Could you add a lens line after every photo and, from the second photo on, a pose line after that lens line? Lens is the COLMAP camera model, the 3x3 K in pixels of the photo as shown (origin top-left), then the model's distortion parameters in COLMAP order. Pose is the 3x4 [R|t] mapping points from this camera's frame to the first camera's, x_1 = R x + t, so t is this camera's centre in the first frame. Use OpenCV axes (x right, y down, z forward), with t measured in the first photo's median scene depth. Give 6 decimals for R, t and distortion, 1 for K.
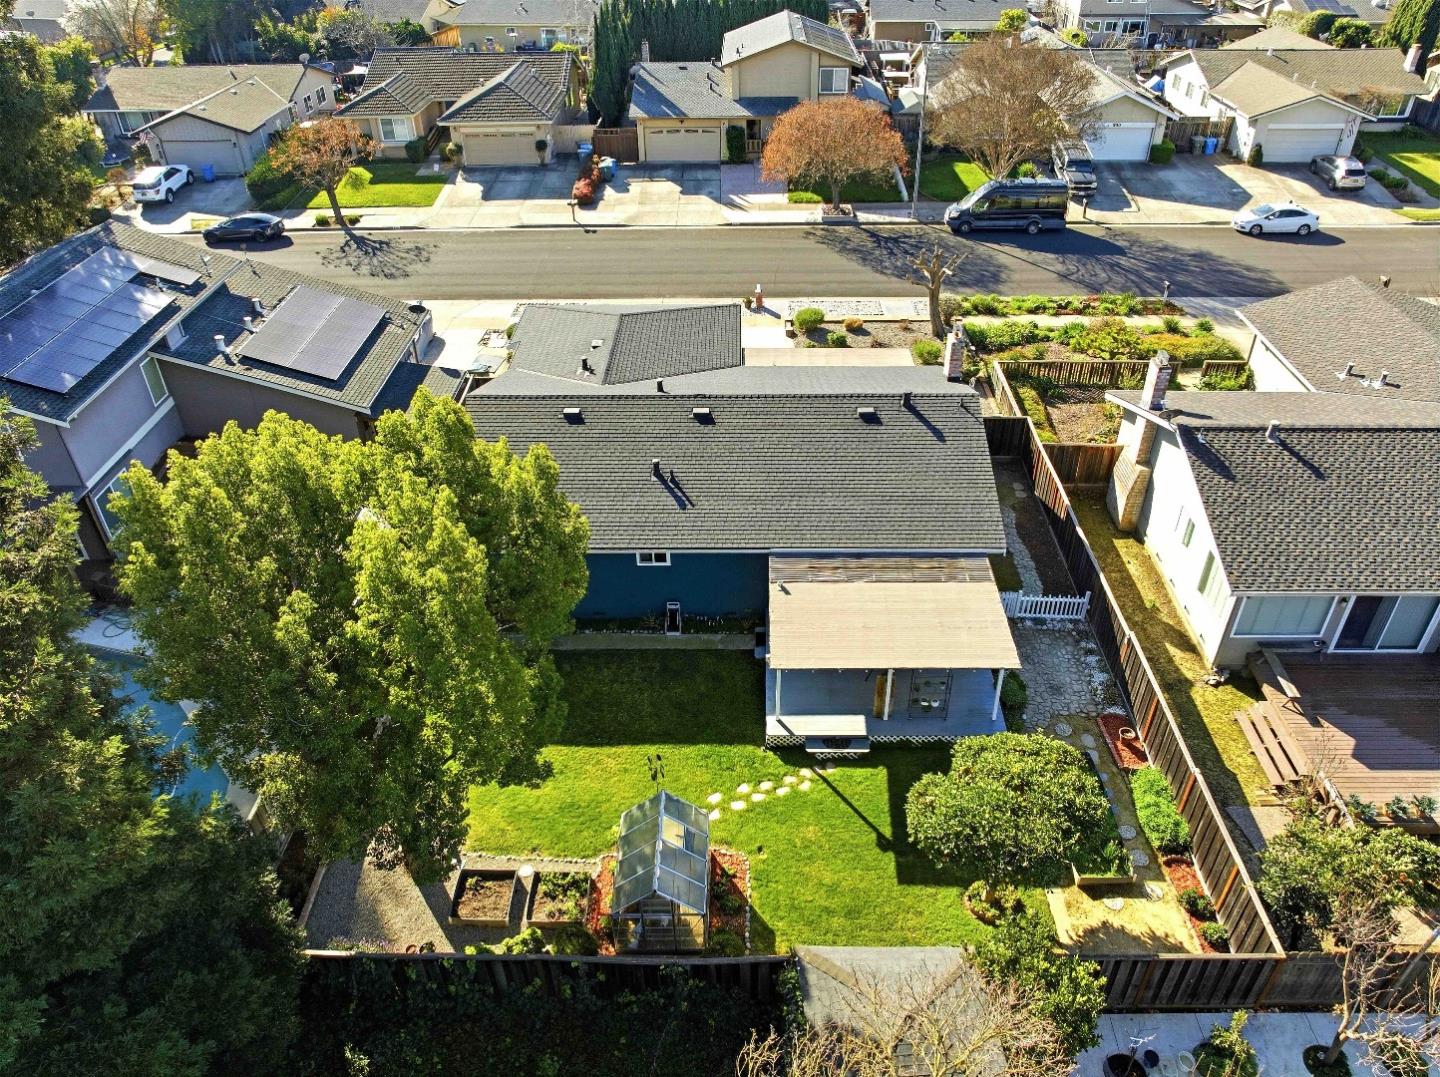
lens RADIAL K [[1015.6, 0, 731.6], [0, 1015.6, 532.9], [0, 0, 1]] dist [-0.037882, -0.001026]
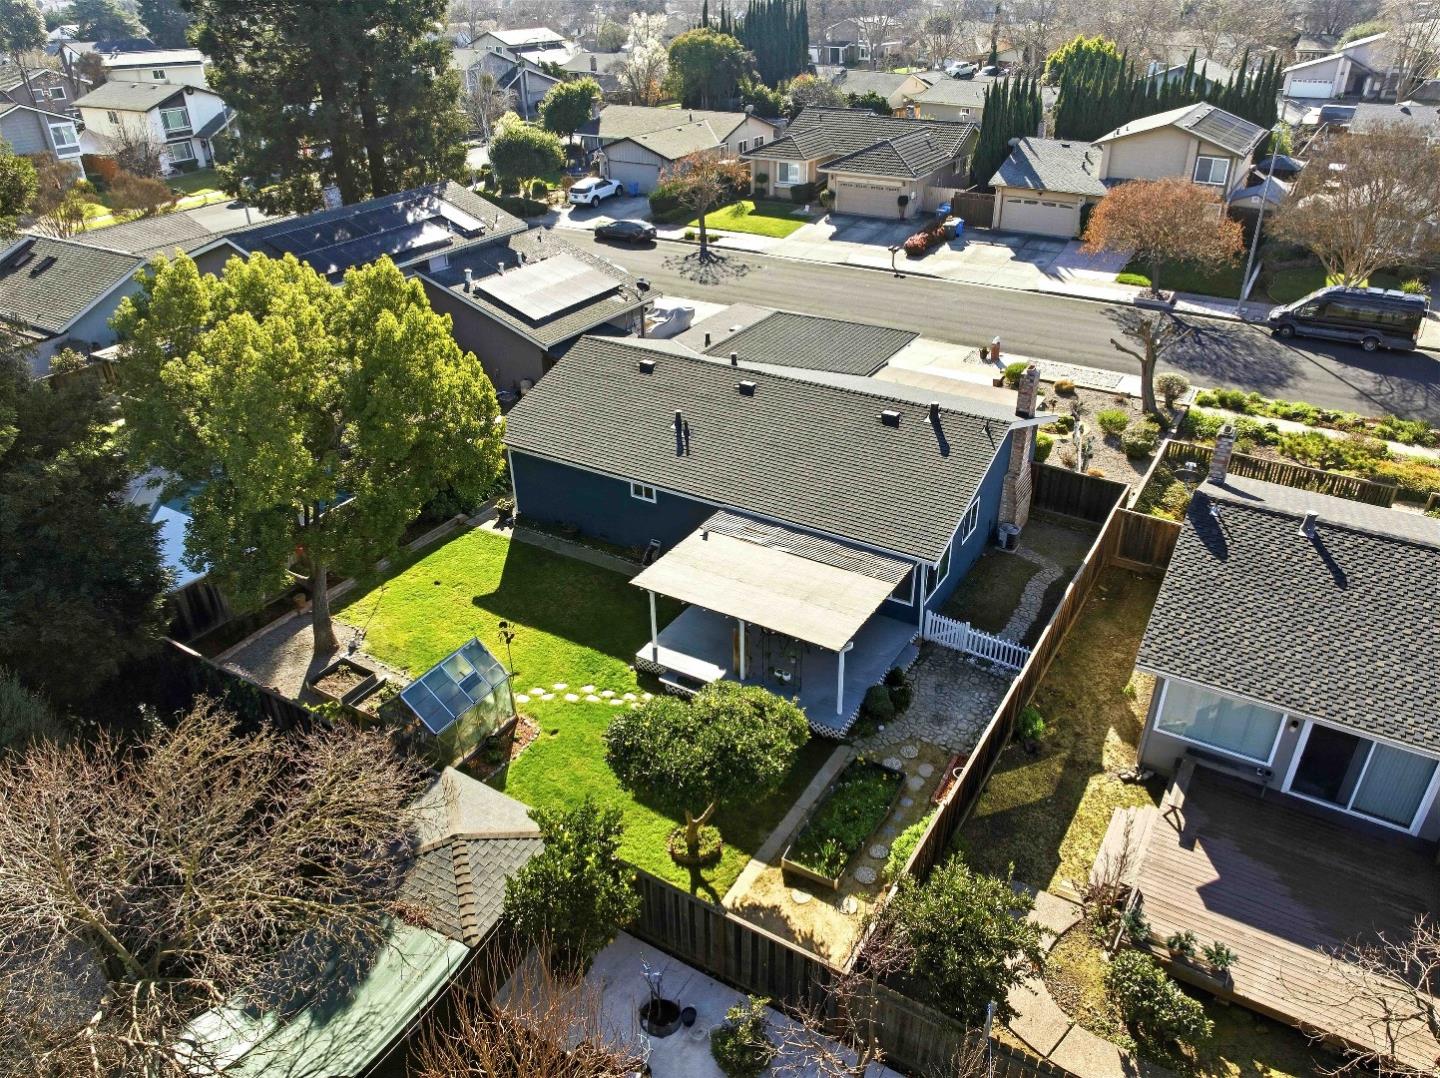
lens RADIAL K [[1015.6, 0, 731.6], [0, 1015.6, 533.4], [0, 0, 1]] dist [-0.037882, -0.001026]
pose [[0.864636, 0.250884, -0.435272, 0.336241], [-0.289715, 0.956812, -0.024007, 0.044848], [0.410450, 0.146862, 0.899979, 0.040132]]
